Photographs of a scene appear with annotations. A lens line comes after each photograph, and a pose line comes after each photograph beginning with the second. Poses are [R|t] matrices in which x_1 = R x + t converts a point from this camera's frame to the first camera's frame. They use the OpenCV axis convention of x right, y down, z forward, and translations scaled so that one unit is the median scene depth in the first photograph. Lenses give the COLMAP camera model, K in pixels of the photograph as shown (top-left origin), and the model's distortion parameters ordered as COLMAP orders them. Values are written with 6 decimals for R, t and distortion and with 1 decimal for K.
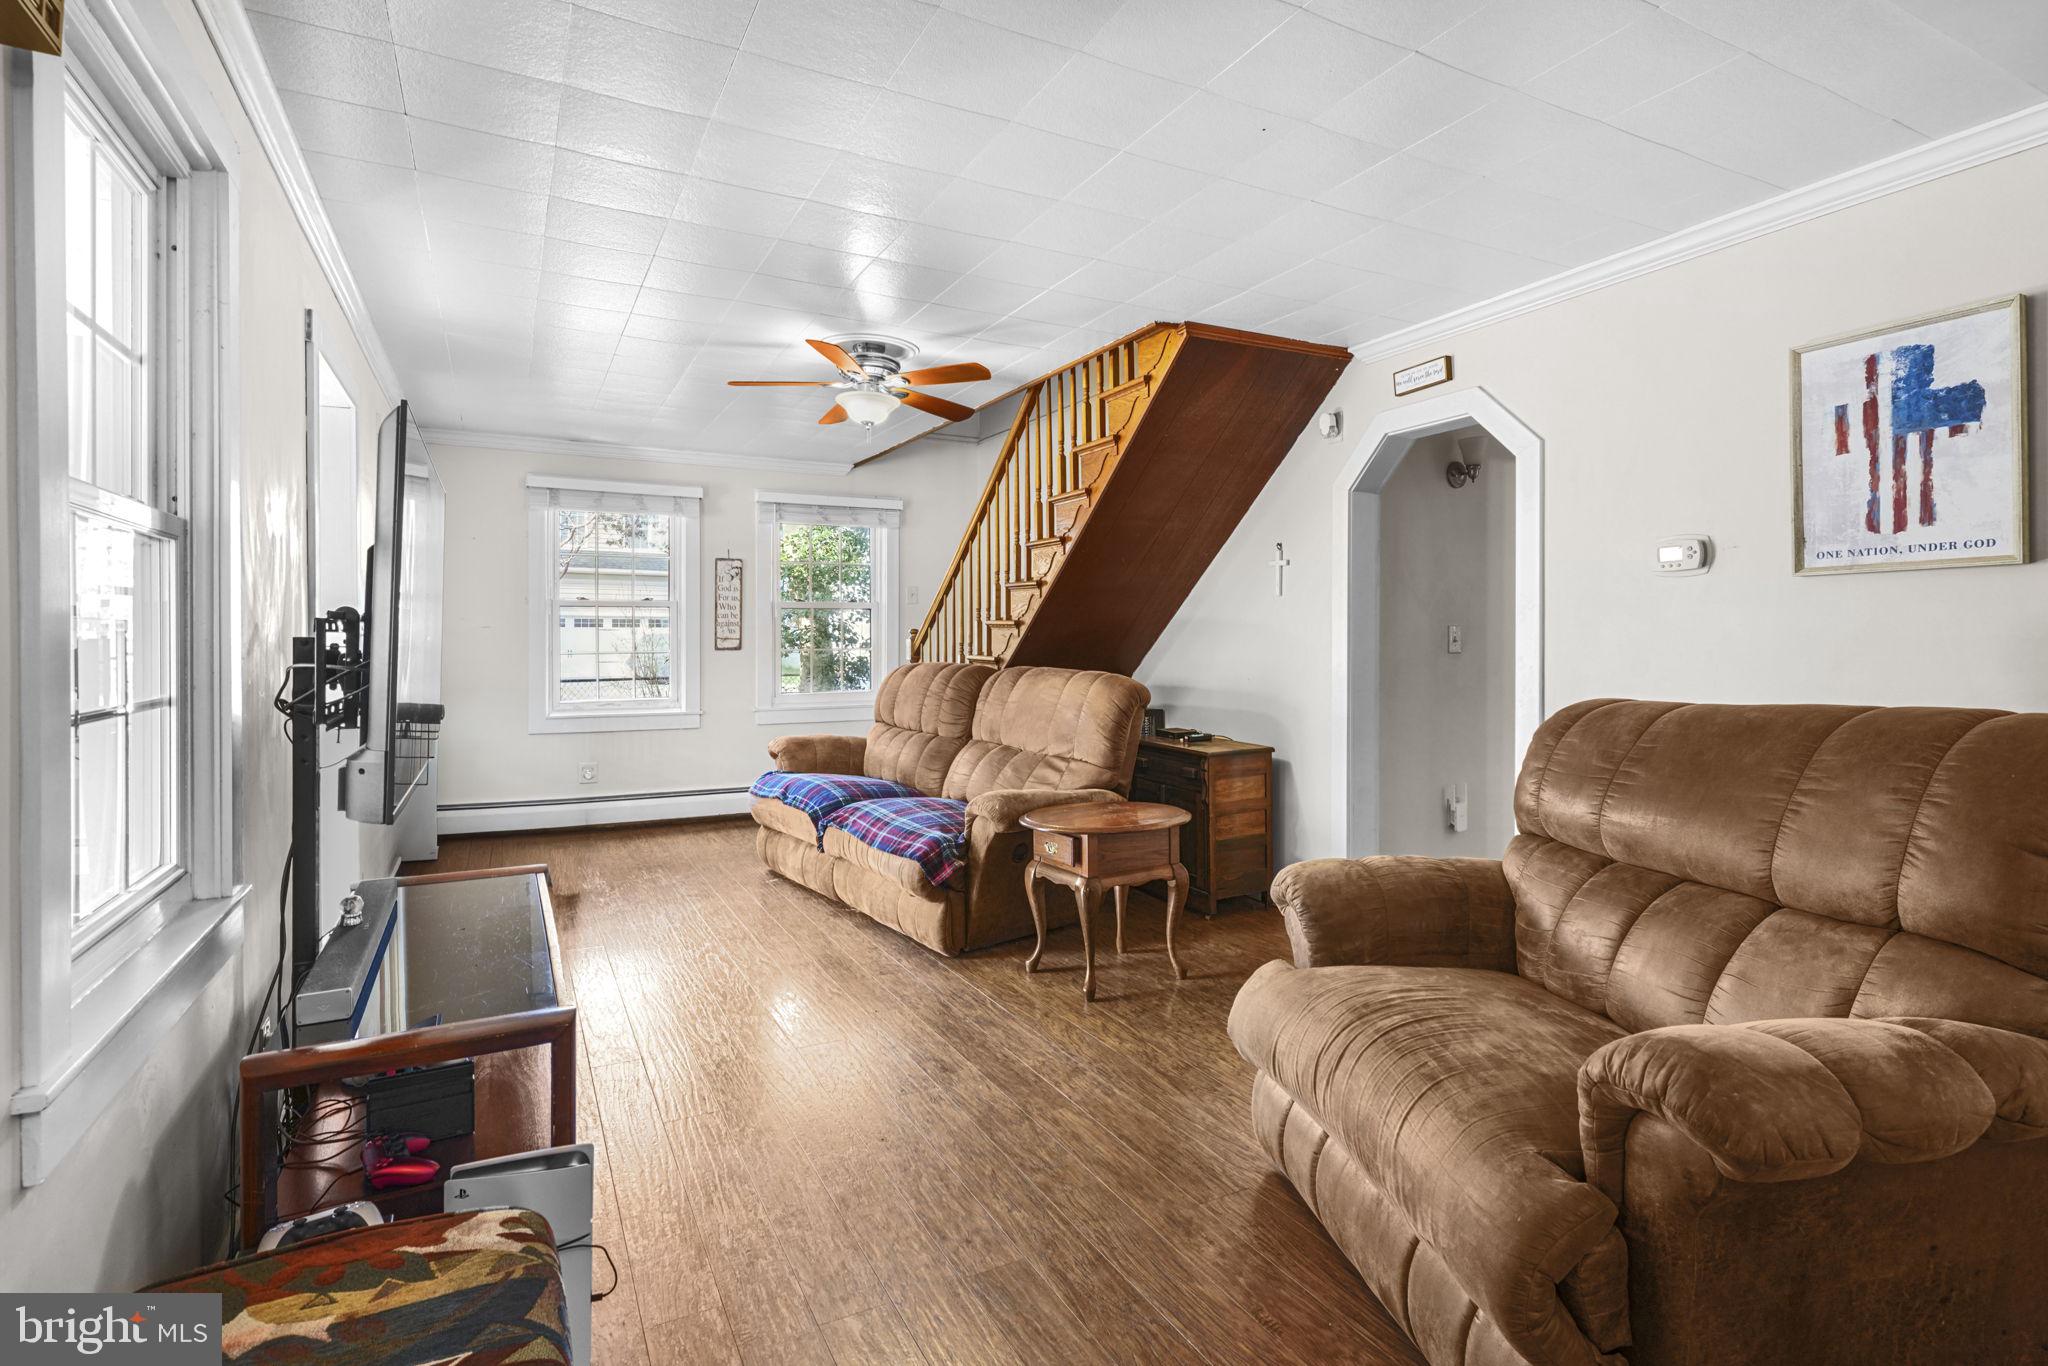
lens RADIAL K [[1016.1, 0, 1024.5], [0, 1016.1, 640.5], [0, 0, 1]] dist [0.004834, 0.000440]
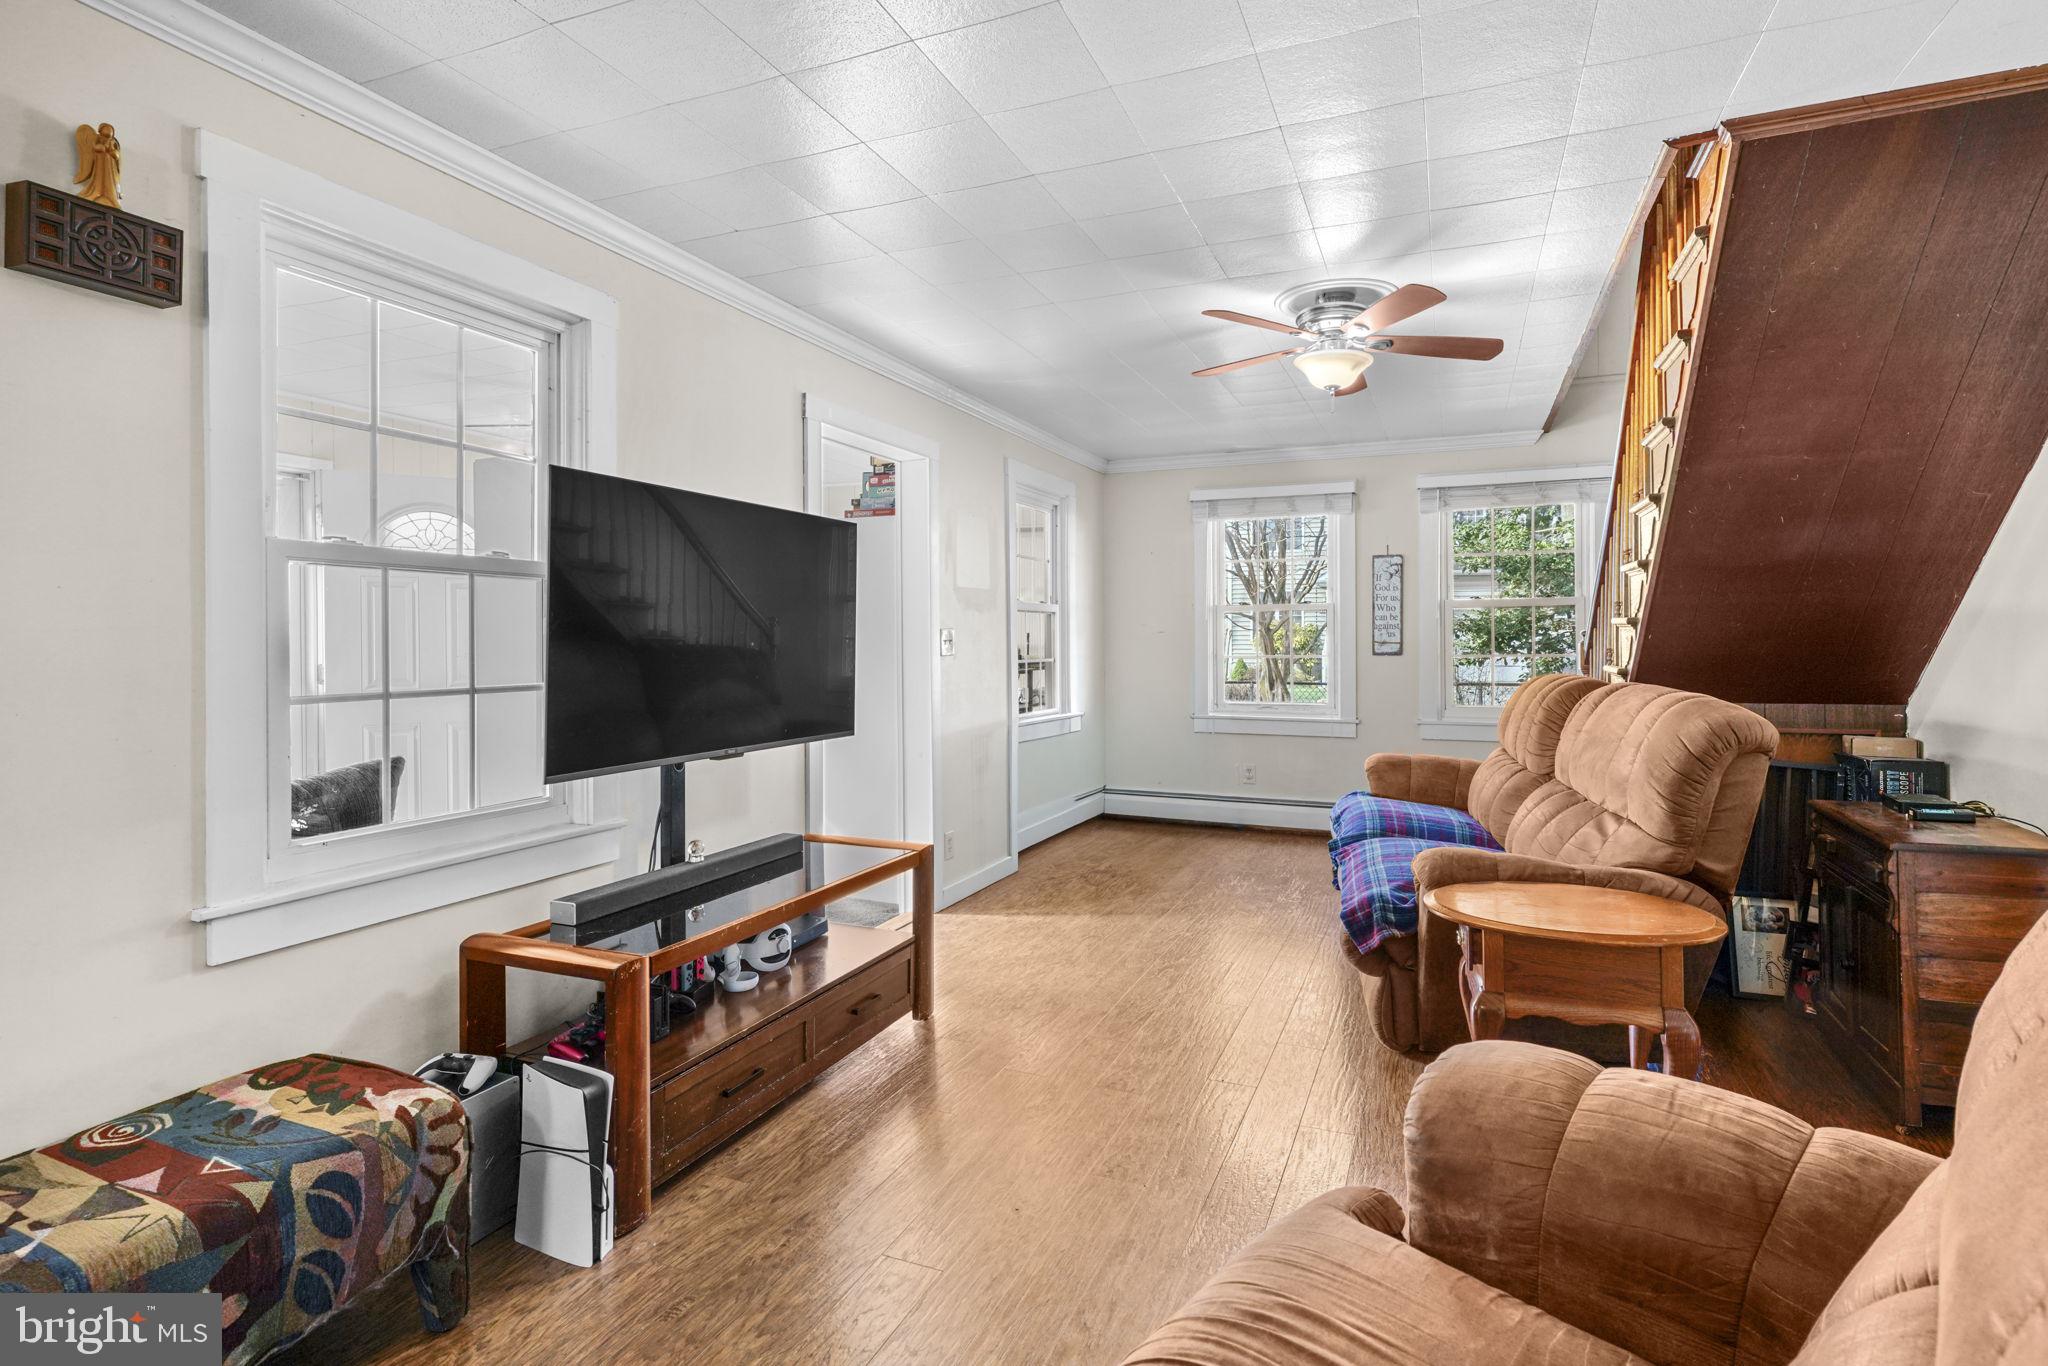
lens RADIAL K [[1016.1, 0, 1024.5], [0, 1016.1, 640.5], [0, 0, 1]] dist [0.004834, 0.000440]
pose [[0.632792, -0.000956, -0.774321, 0.328431], [-0.001218, 0.999997, -0.002230, -0.002038], [0.774321, 0.002354, 0.632789, 0.263532]]
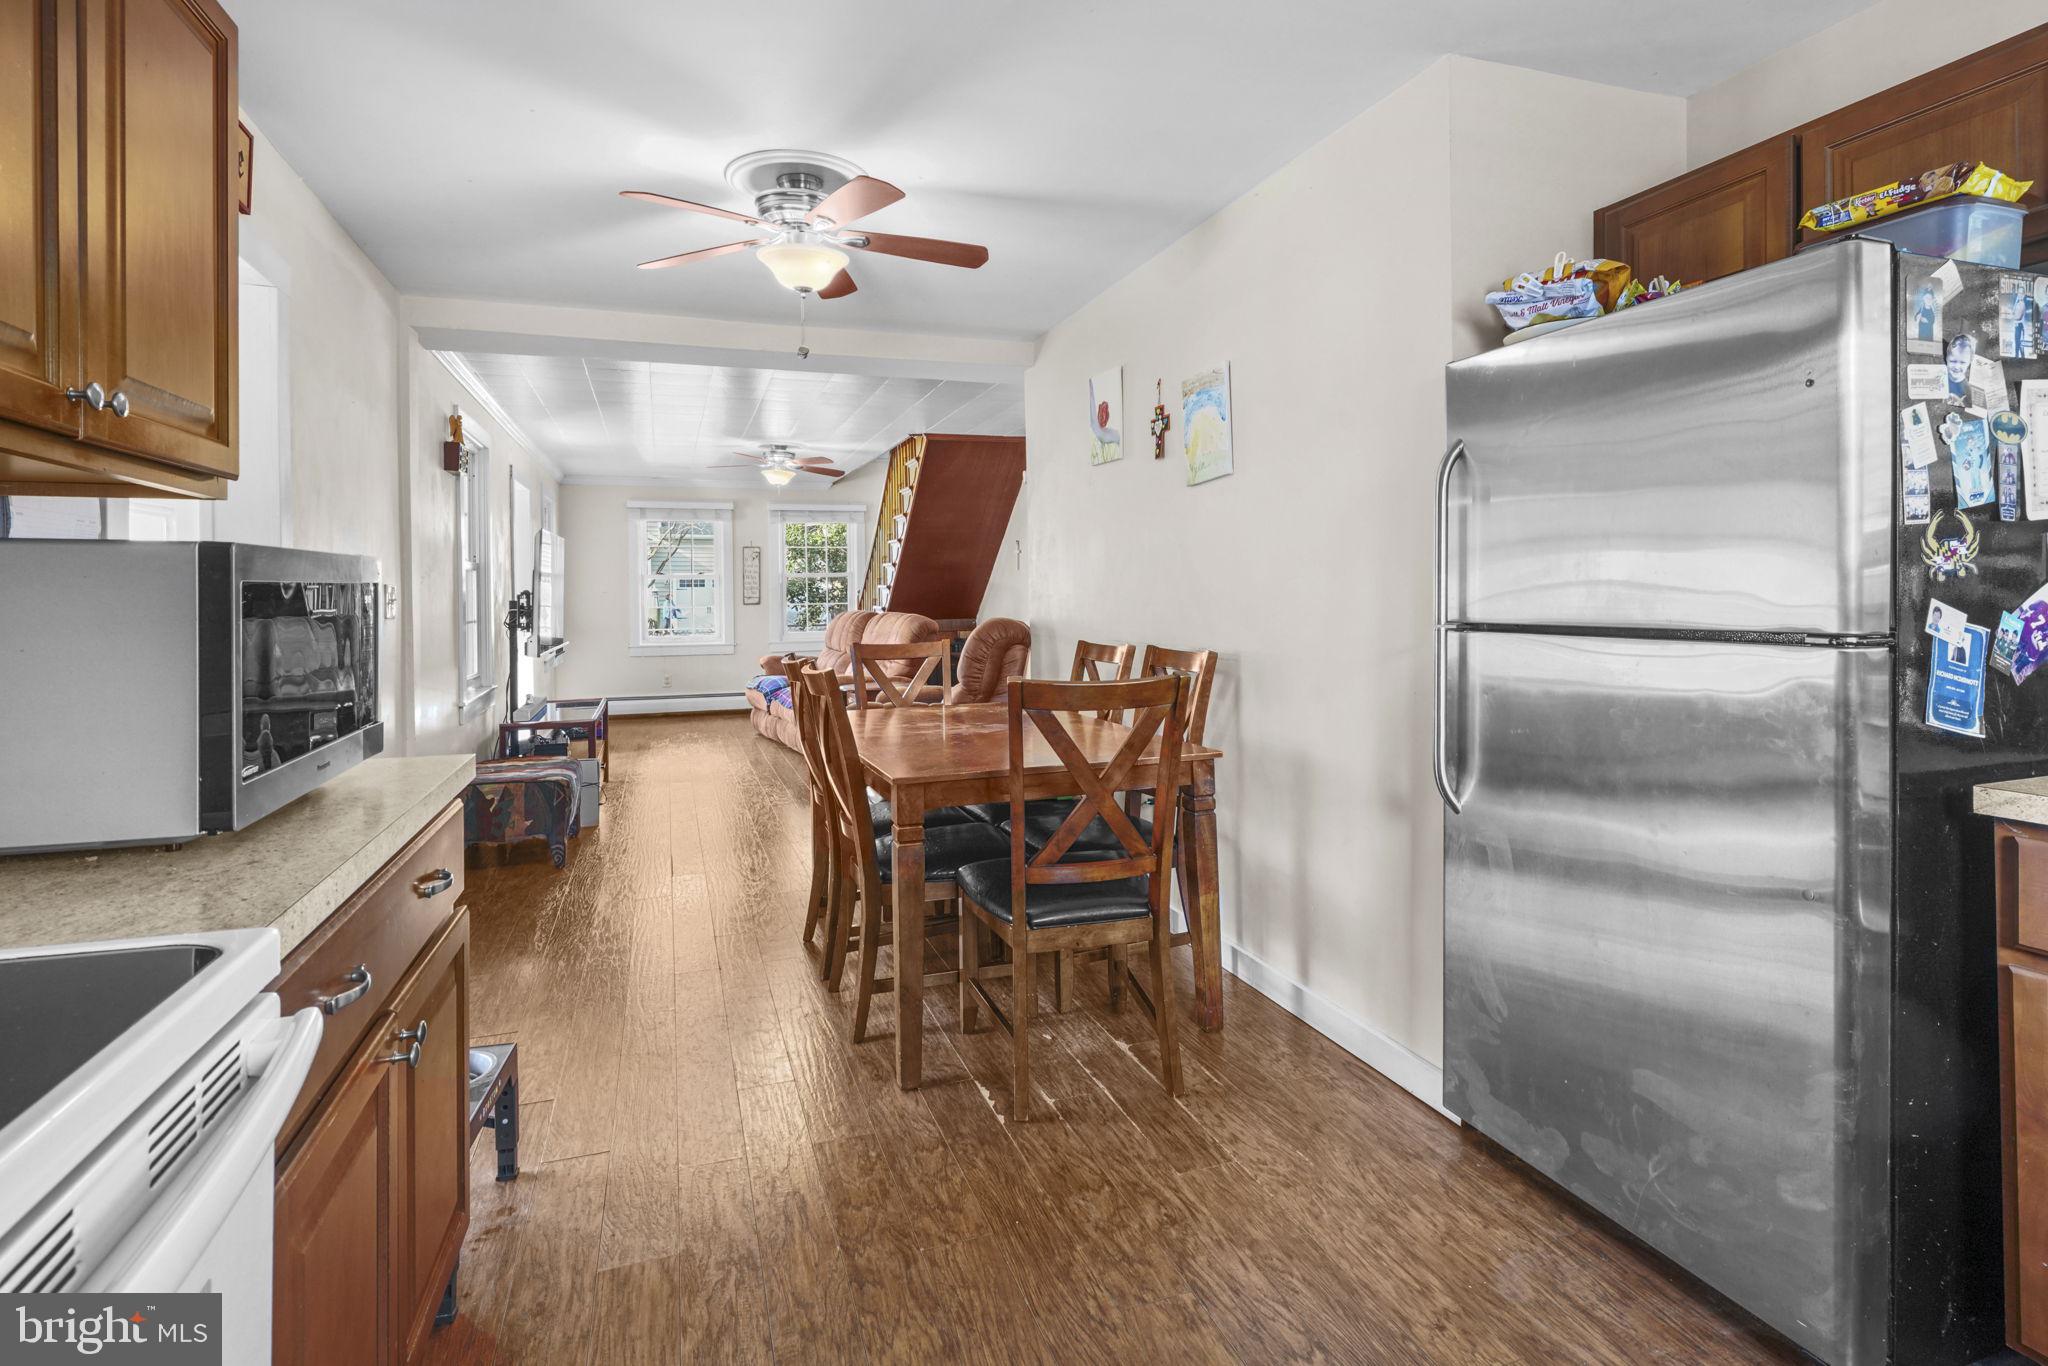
lens RADIAL K [[1055.3, 0, 1059.6], [0, 1055.3, 591.4], [0, 0, 1]] dist [0.001318, 0.000065]
pose [[0.992688, -0.011501, -0.120162, 0.592984], [0.011176, 0.999932, -0.003378, -0.000763], [0.120193, 0.002010, 0.992749, -0.887710]]
